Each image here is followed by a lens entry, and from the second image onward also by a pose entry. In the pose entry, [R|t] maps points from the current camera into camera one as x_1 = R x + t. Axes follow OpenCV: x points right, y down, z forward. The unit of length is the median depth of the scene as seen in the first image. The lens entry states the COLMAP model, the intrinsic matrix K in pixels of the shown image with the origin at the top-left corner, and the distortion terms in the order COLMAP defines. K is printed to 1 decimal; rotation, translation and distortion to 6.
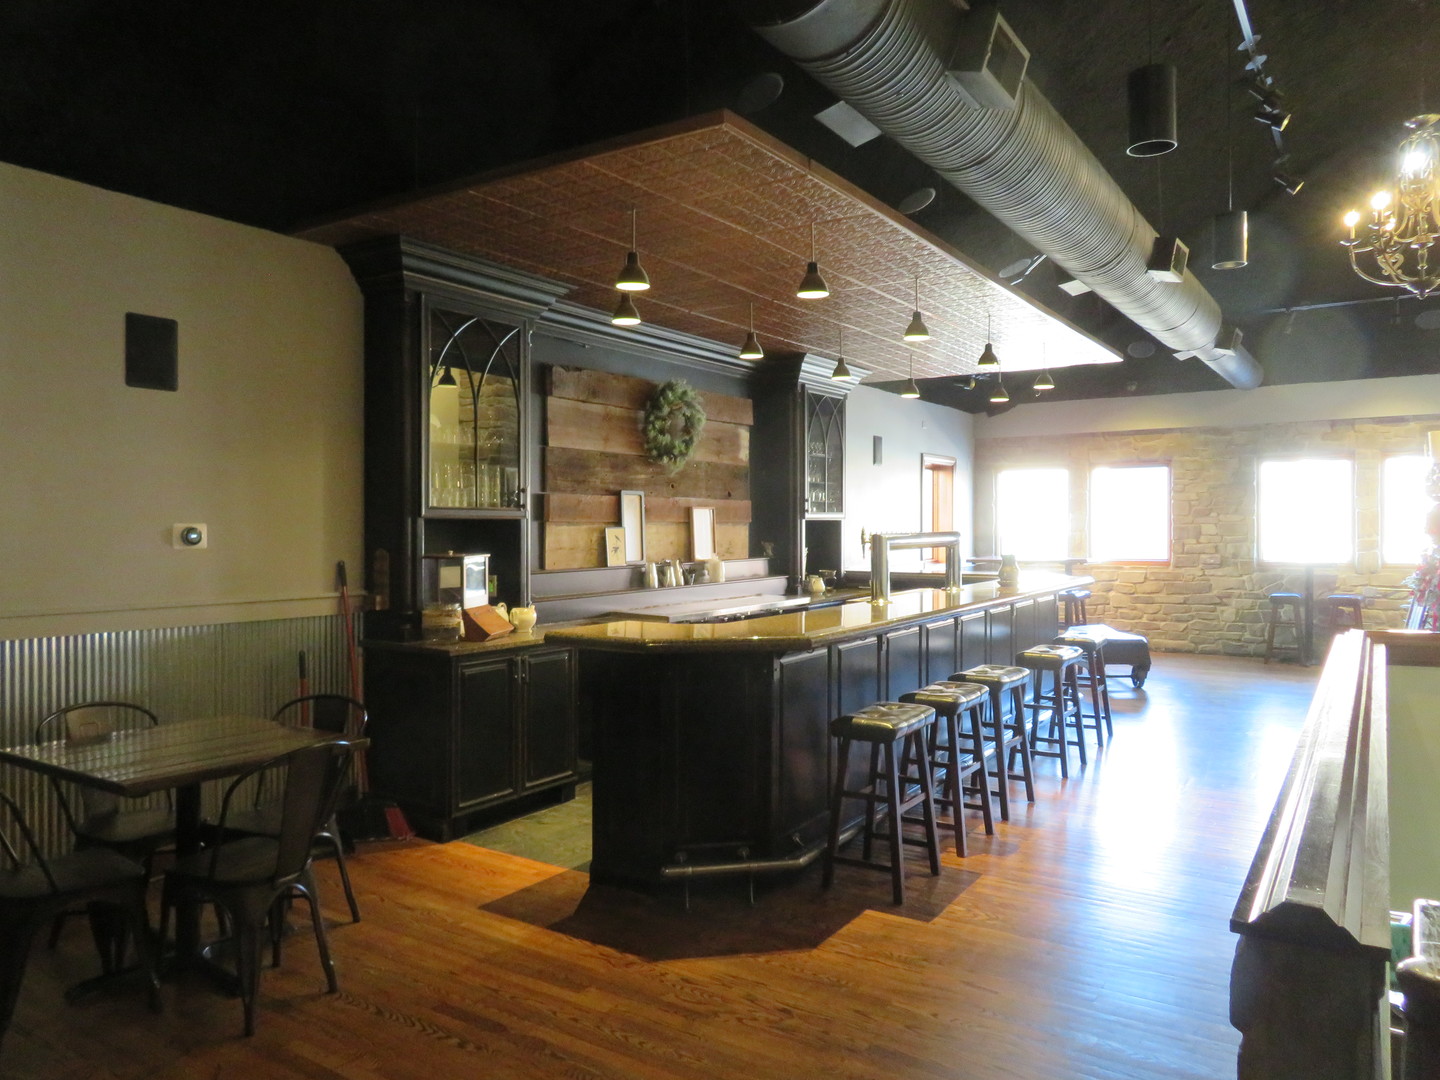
lens RADIAL K [[1024.8, 0, 719.8], [0, 1024.8, 537.3], [0, 0, 1]] dist [-0.010565, -0.002784]
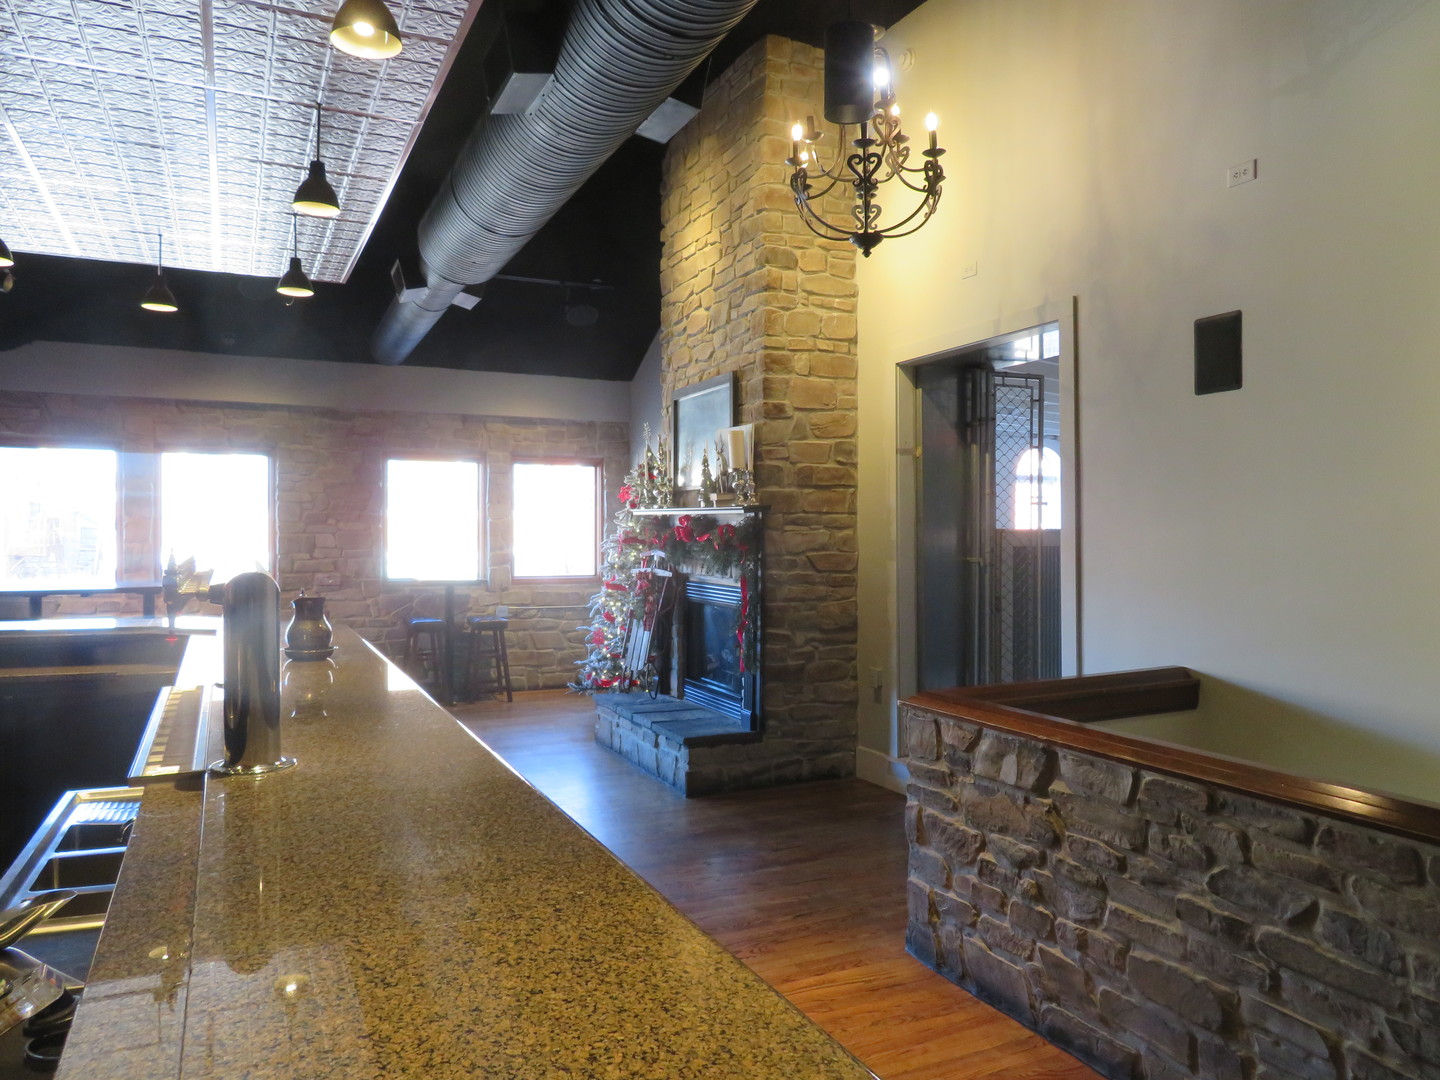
lens RADIAL K [[1024.8, 0, 720.6], [0, 1024.8, 540.6], [0, 0, 1]] dist [-0.010565, -0.002784]
pose [[0.515202, 0.002533, 0.857065, -0.030089], [0.000065, 0.999996, -0.002995, -0.005487], [-0.857069, 0.001598, 0.515199, 0.350643]]
